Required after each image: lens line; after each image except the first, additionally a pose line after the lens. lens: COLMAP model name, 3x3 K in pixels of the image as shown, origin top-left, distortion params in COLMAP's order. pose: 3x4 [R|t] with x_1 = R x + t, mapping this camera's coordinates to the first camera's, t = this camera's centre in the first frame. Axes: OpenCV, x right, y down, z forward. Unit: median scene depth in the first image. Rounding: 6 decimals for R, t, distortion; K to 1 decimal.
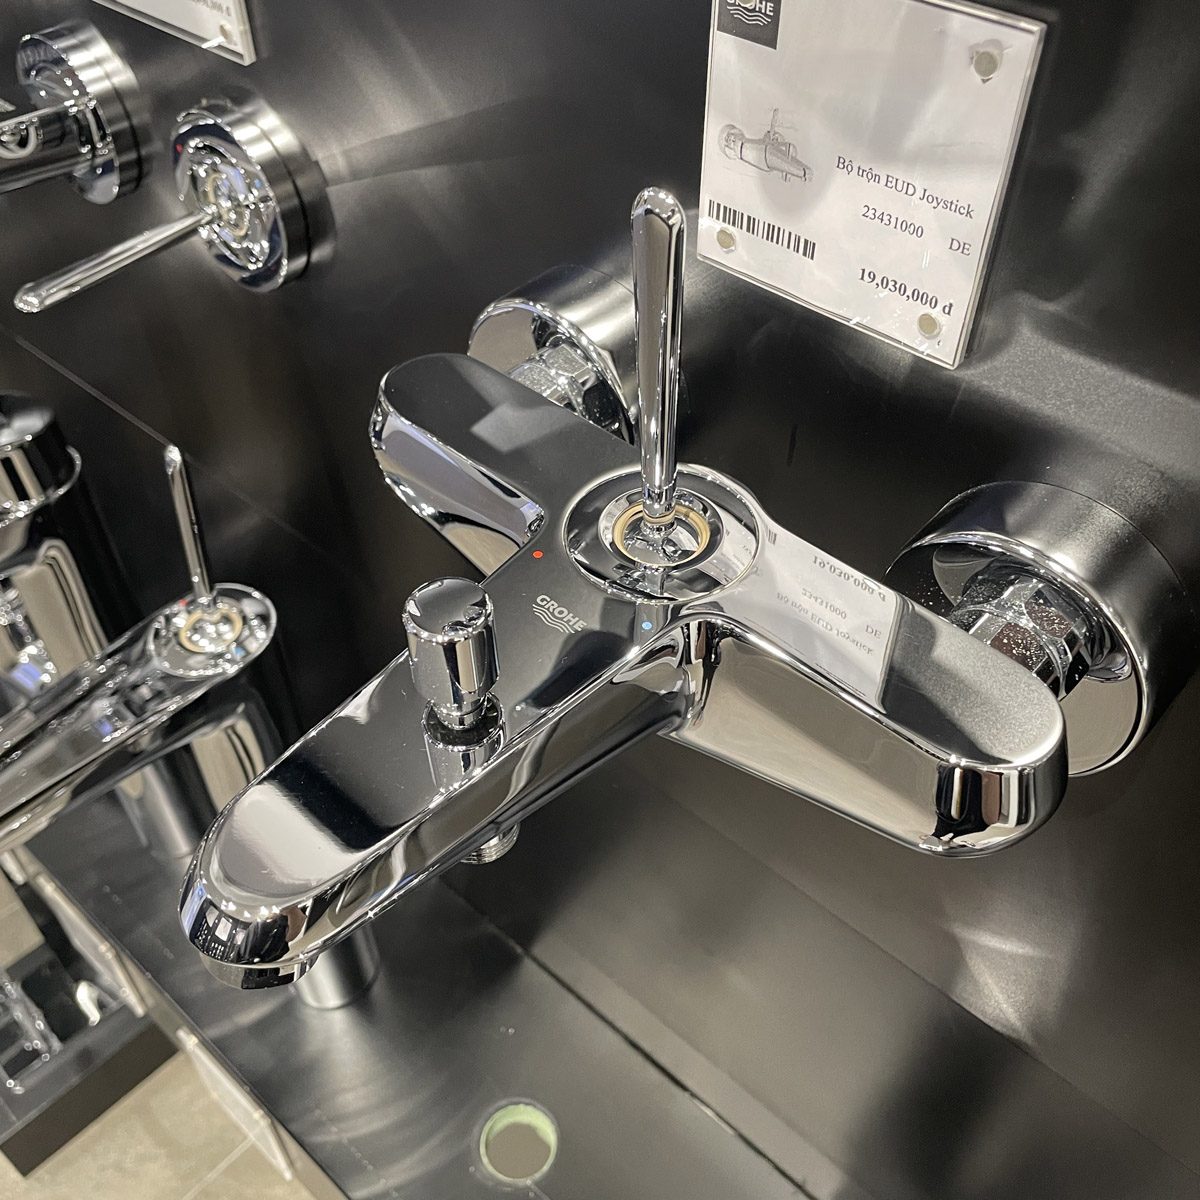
lens RADIAL K [[1216.0, 0, 612.0], [0, 1216.0, 548.8], [0, 0, 1]] dist [-0.002117, -0.002987]
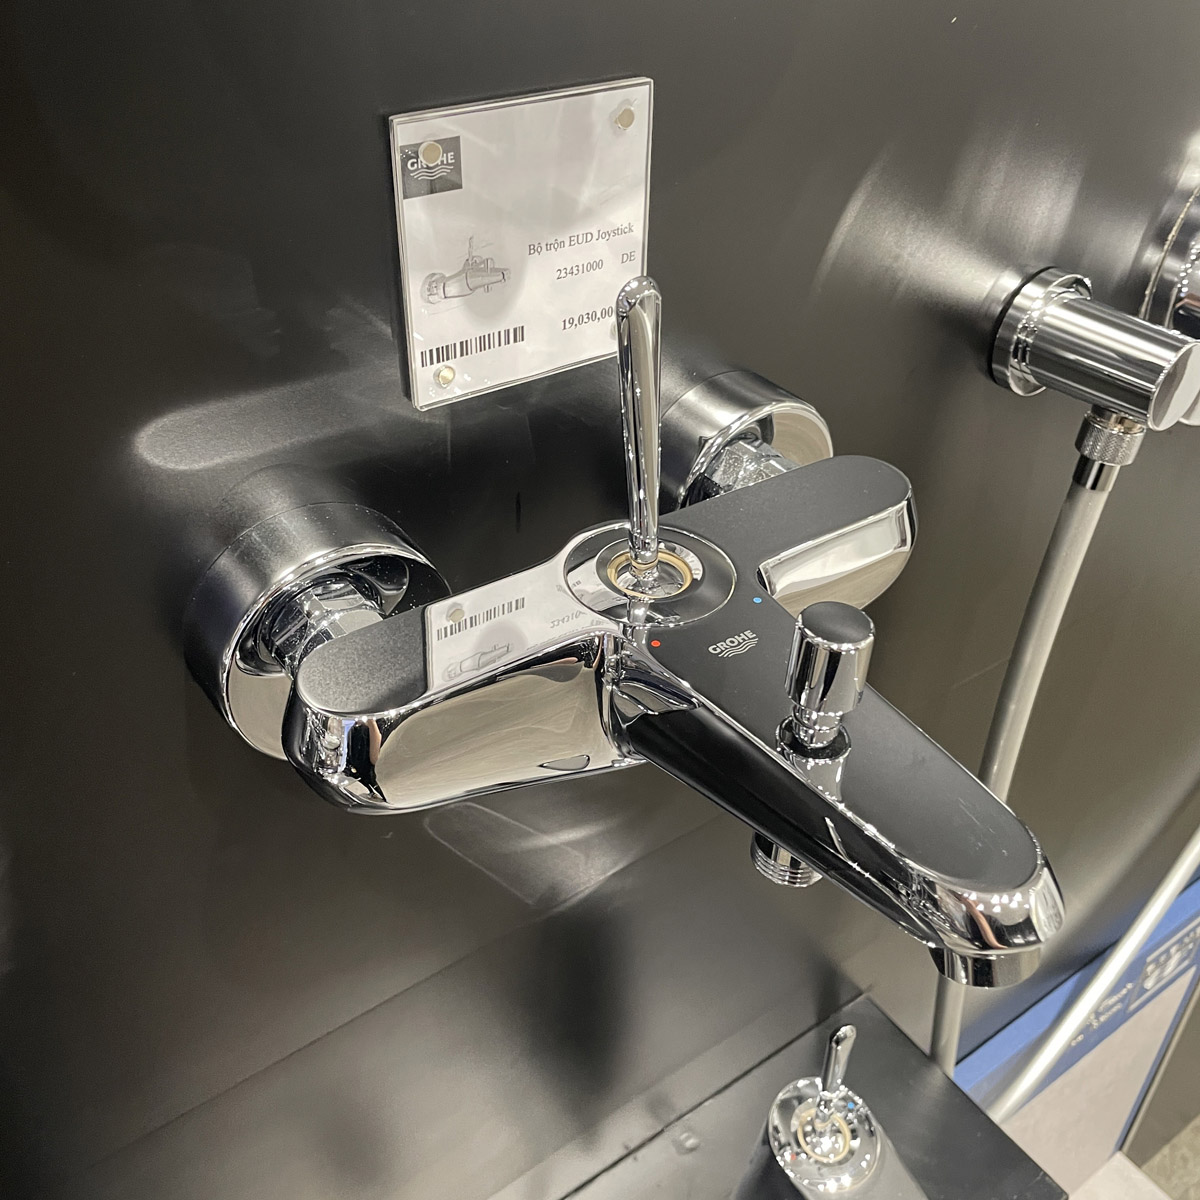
lens RADIAL K [[1186.9, 0, 603.3], [0, 1186.9, 573.1], [0, 0, 1]] dist [0.014047, 0.001605]
pose [[0.244197, -0.568636, 0.785507, -0.846155], [0.657337, 0.692593, 0.297023, -0.371448], [-0.712935, 0.443810, 0.542915, 0.417718]]
